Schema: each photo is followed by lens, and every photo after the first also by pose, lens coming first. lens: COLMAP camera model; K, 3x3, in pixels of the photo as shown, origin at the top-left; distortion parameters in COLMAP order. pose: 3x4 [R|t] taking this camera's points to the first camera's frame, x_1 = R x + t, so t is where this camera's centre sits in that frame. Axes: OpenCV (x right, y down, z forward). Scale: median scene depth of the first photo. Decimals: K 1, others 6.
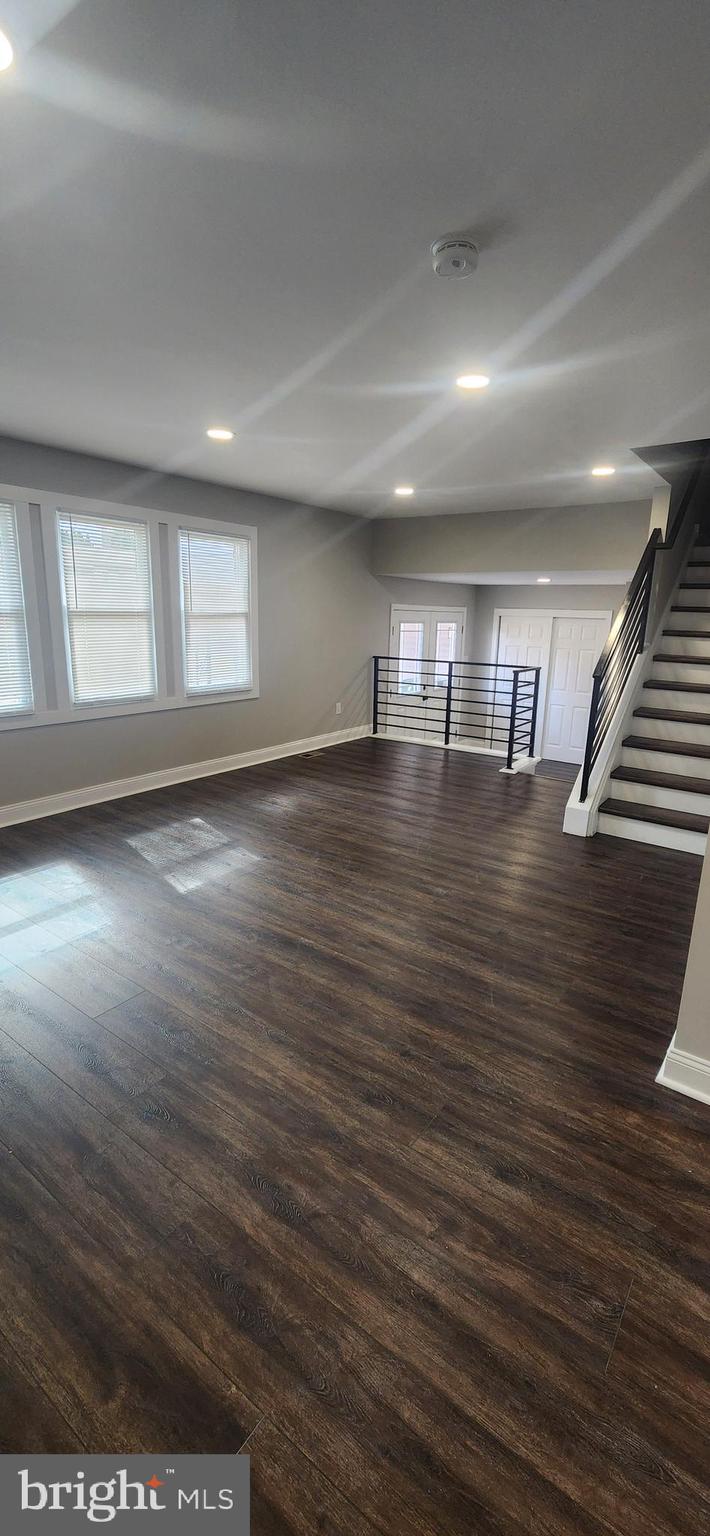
lens RADIAL K [[627.5, 0, 358.6], [0, 627.5, 763.3], [0, 0, 1]] dist [0.010684, -0.000525]
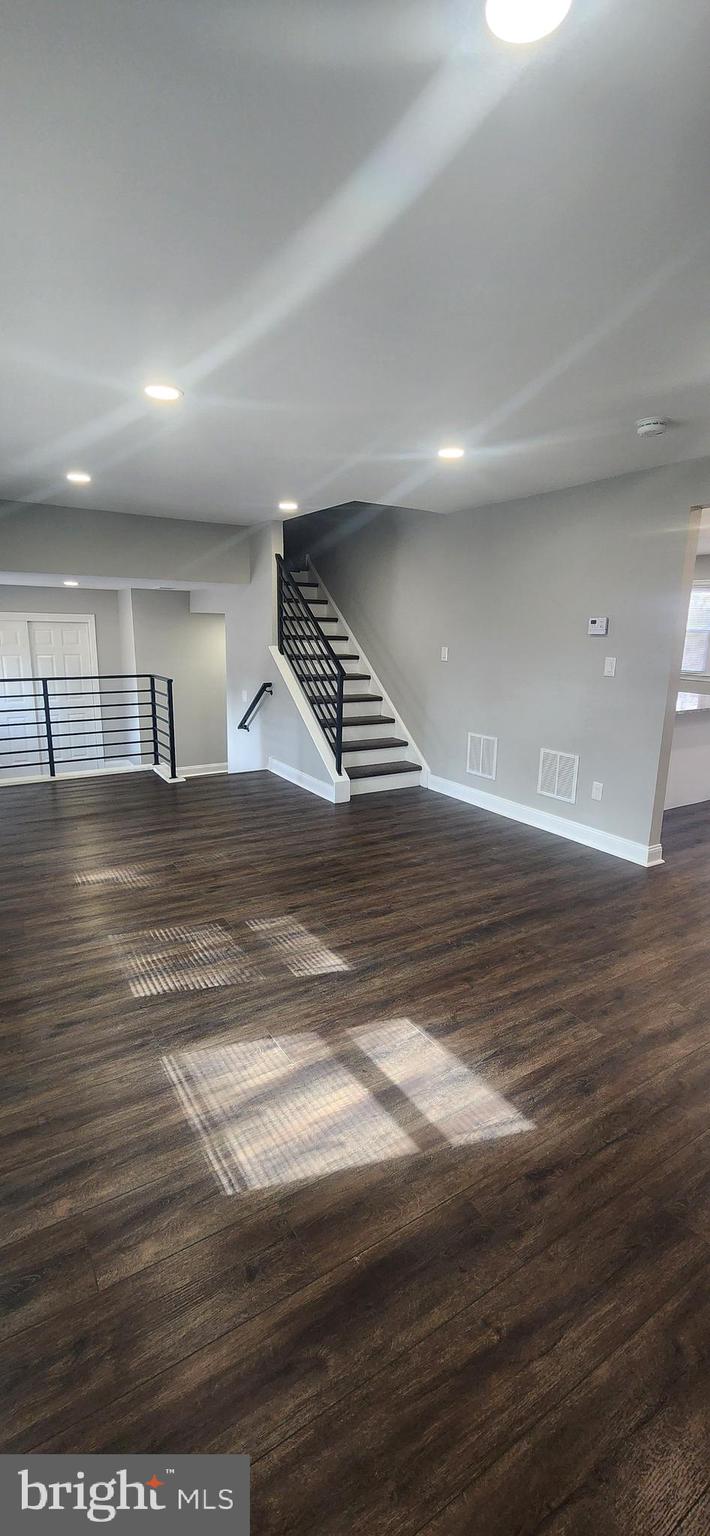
lens RADIAL K [[627.5, 0, 352.2], [0, 627.5, 755.2], [0, 0, 1]] dist [0.010684, -0.000525]
pose [[0.365189, -0.206499, 0.907742, -0.763114], [0.207932, 0.968547, 0.136679, -0.143510], [-0.907414, 0.138835, 0.396641, 0.484461]]
